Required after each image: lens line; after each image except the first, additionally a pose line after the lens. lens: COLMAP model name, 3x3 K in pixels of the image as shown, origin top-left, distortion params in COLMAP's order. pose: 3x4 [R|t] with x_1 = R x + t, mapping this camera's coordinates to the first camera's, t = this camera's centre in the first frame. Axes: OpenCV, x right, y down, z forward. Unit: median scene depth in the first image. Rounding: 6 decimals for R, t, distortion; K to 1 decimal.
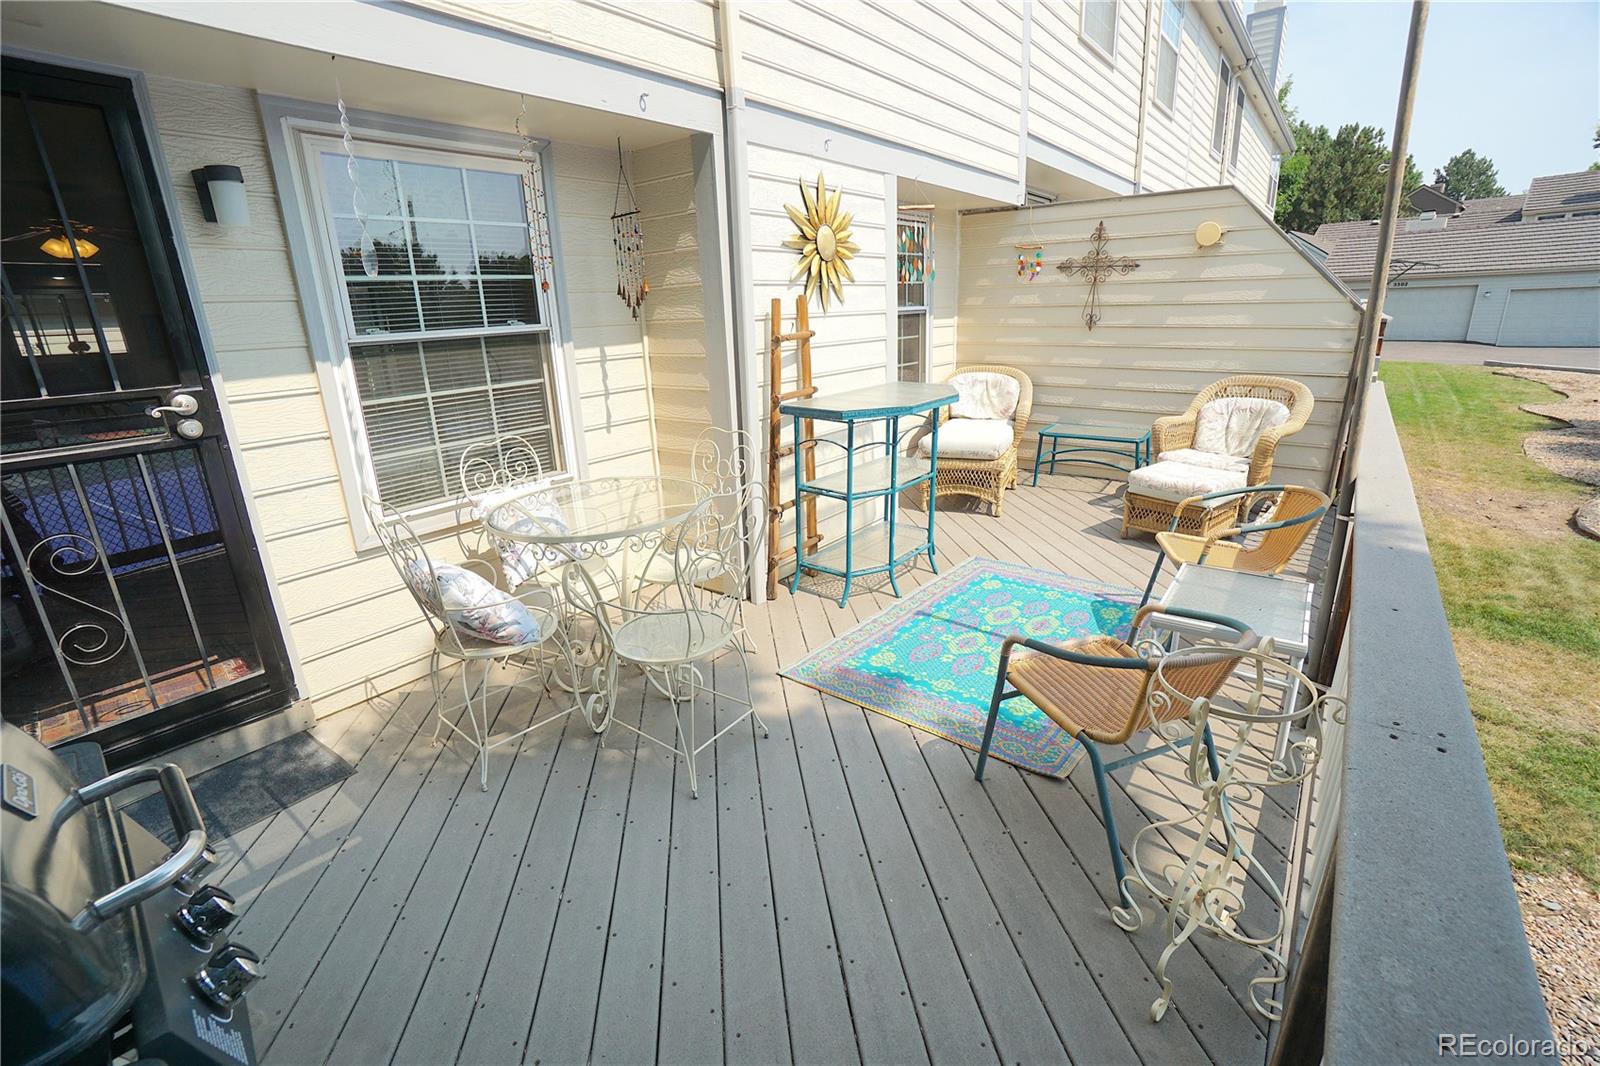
lens RADIAL K [[686.9, 0, 800.0], [0, 686.9, 533.0], [0, 0, 1]] dist [-0.031641, 0.000636]
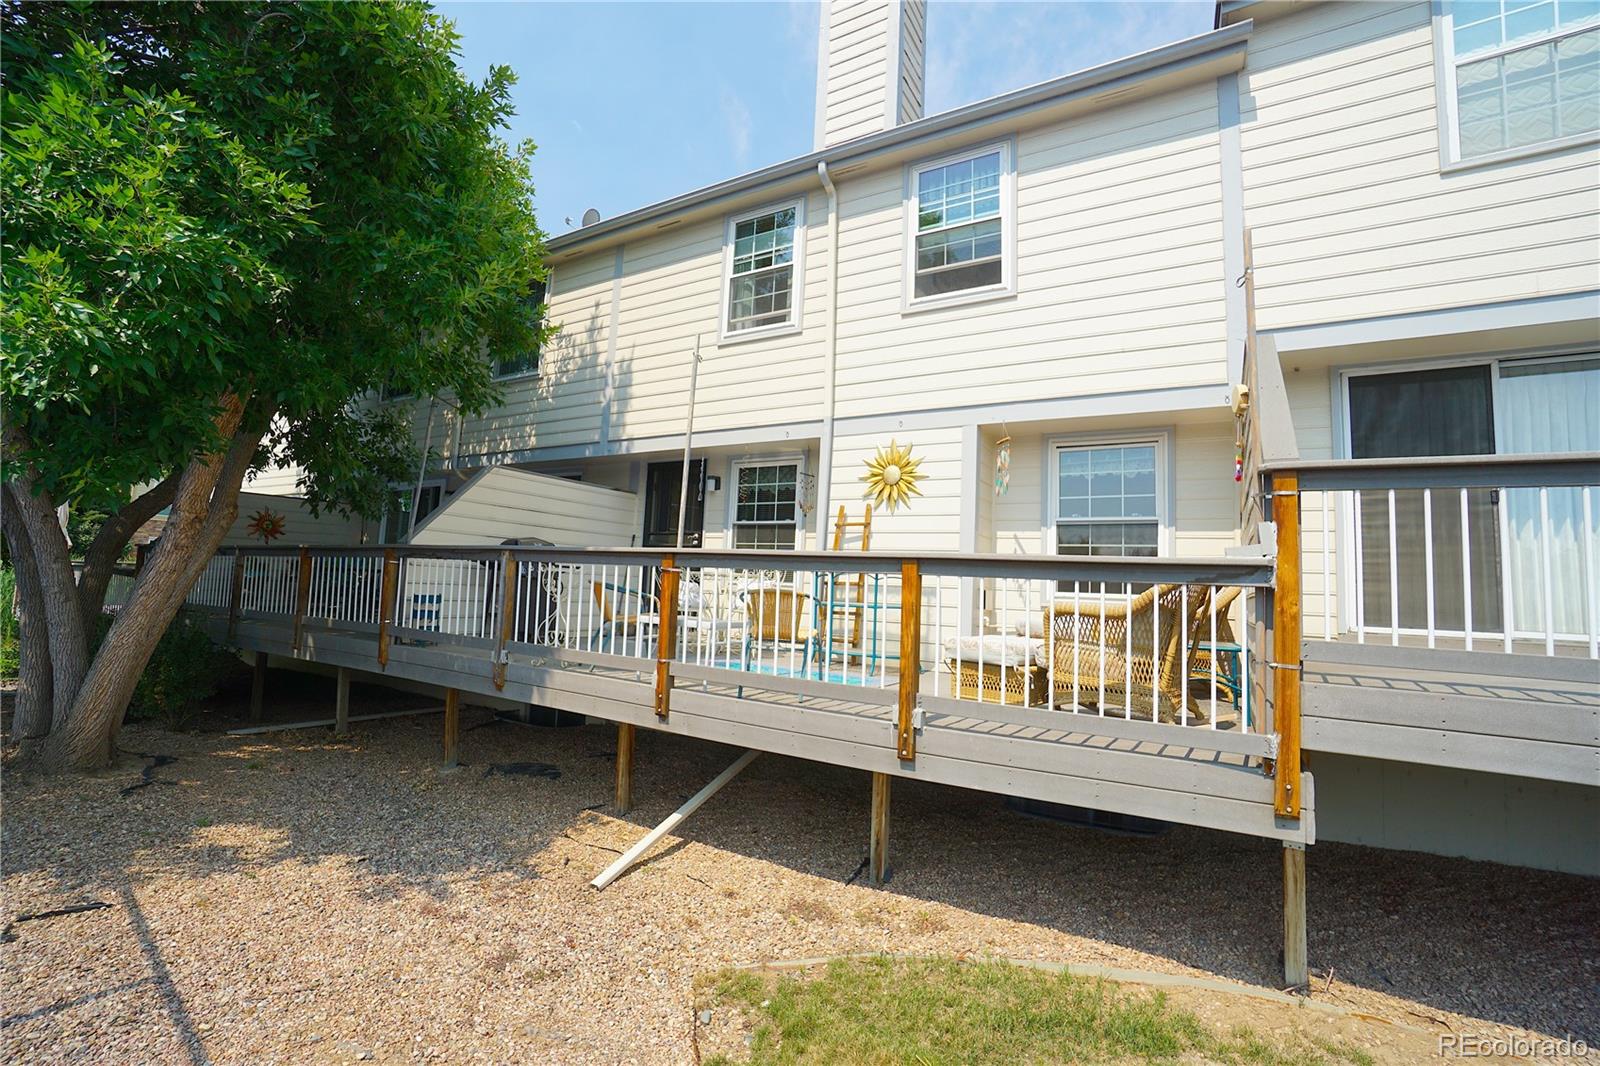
lens RADIAL K [[686.9, 0, 800.0], [0, 686.9, 533.0], [0, 0, 1]] dist [-0.031641, 0.000636]
pose [[0.132040, -0.027623, -0.990859, 1.490495], [-0.349555, 0.934097, -0.072621, -0.065953], [0.927565, 0.355949, 0.113682, 0.543156]]
